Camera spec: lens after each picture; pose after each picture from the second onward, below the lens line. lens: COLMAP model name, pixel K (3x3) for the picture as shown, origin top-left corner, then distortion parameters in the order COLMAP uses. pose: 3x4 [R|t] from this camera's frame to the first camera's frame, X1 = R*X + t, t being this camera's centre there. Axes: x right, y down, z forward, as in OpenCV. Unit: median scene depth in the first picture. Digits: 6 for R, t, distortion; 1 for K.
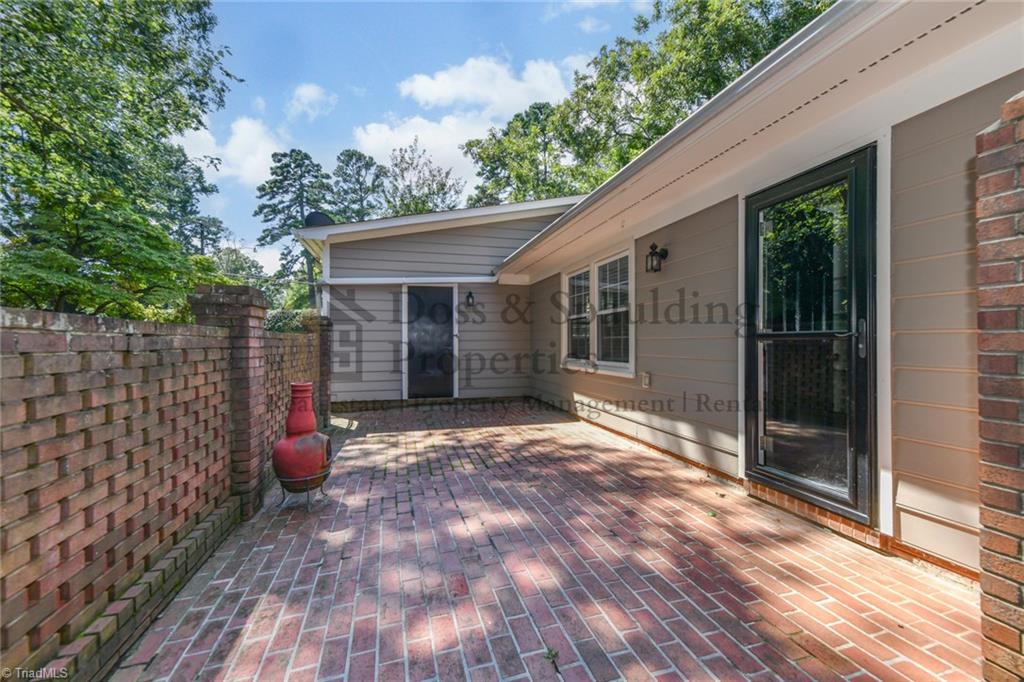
lens RADIAL K [[415.3, 0, 510.0], [0, 415.3, 342.6], [0, 0, 1]] dist [0.012232, -0.000438]
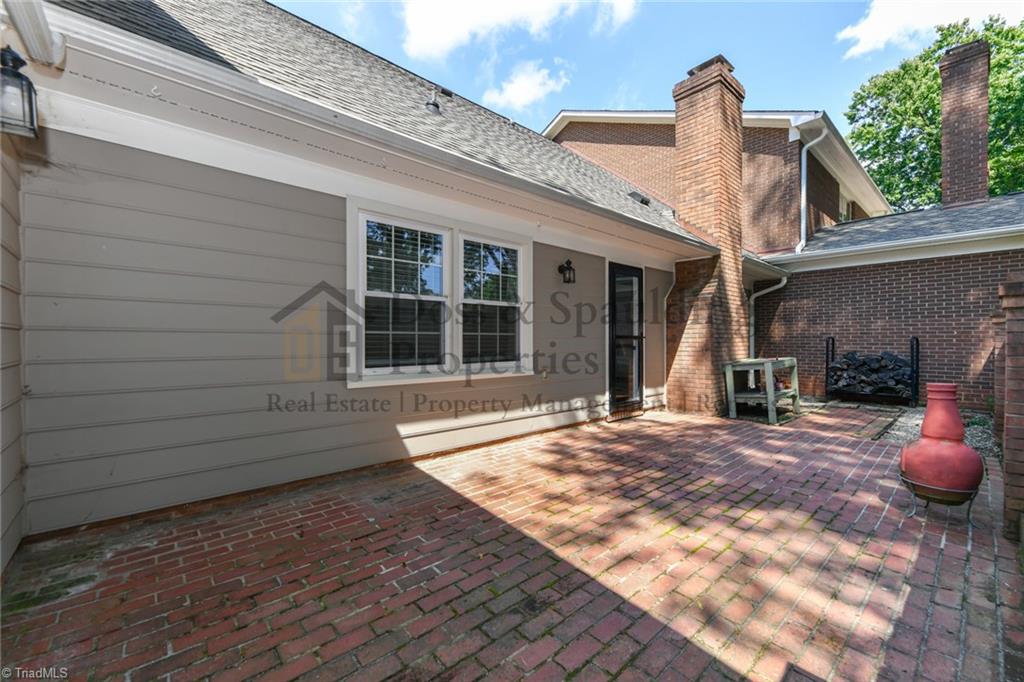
lens RADIAL K [[415.3, 0, 510.0], [0, 415.3, 342.6], [0, 0, 1]] dist [0.012232, -0.000438]
pose [[-0.447809, -0.000240, 0.894129, -0.678315], [-0.000314, 1.000000, 0.000111, 0.006584], [-0.894129, -0.000231, -0.447809, 1.701897]]
